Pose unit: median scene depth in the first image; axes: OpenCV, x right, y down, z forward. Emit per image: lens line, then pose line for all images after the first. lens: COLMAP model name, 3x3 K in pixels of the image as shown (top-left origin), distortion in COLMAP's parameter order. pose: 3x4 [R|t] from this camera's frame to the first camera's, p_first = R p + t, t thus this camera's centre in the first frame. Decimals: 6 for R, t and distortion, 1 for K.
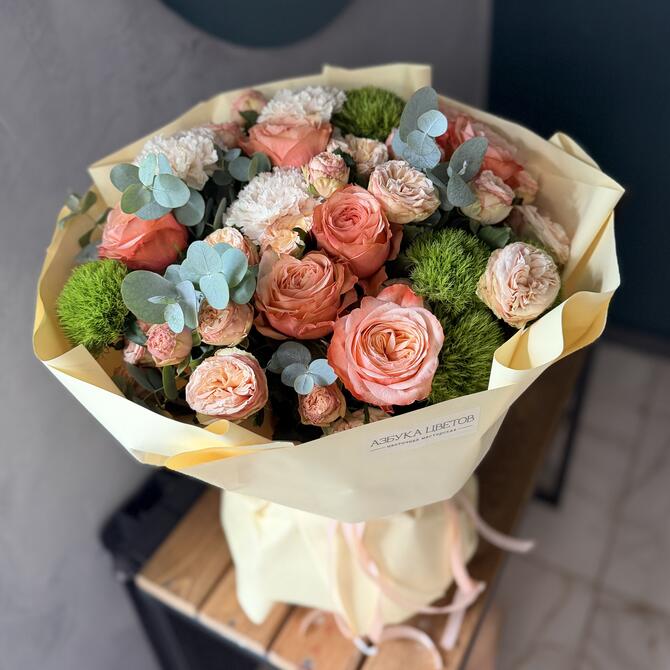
lens RADIAL K [[675.2, 0, 334.4], [0, 675.2, 303.9], [0, 0, 1]] dist [0.080318, -0.189914]
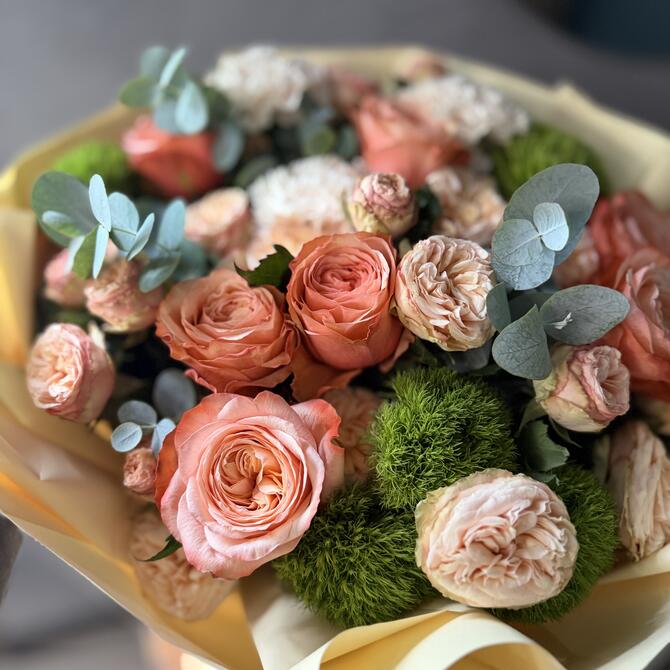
lens RADIAL K [[648.6, 0, 351.8], [0, 648.6, 335.0], [0, 0, 1]] dist [0.160004, -0.503925]
pose [[0.734180, 0.596279, -0.324703, 0.252179], [-0.565460, 0.801709, 0.193695, -0.201484], [0.375813, 0.041399, 0.925770, 0.424710]]
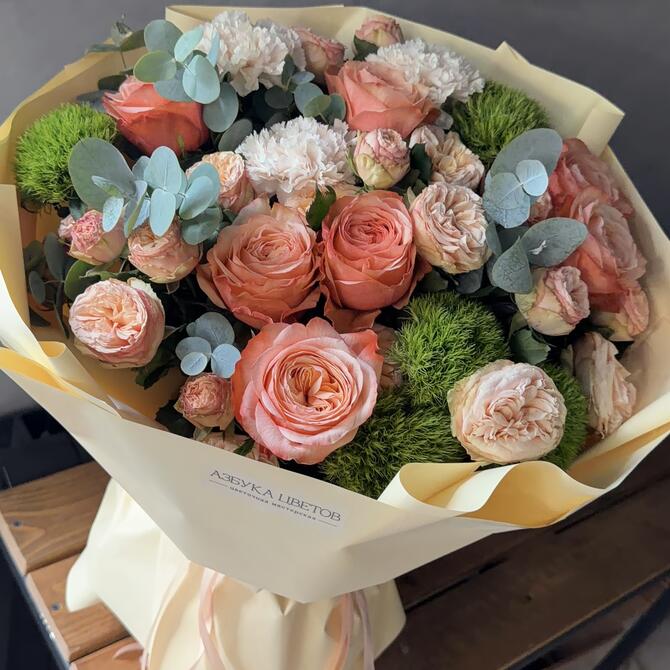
lens RADIAL K [[944.2, 0, 333.2], [0, 944.2, 356.1], [0, 0, 1]] dist [0.024382, -0.038108]
pose [[0.827270, 0.541331, -0.150282, 0.229211], [-0.533163, 0.840805, 0.093719, -0.077124], [0.177091, 0.002594, 0.984191, -0.065392]]
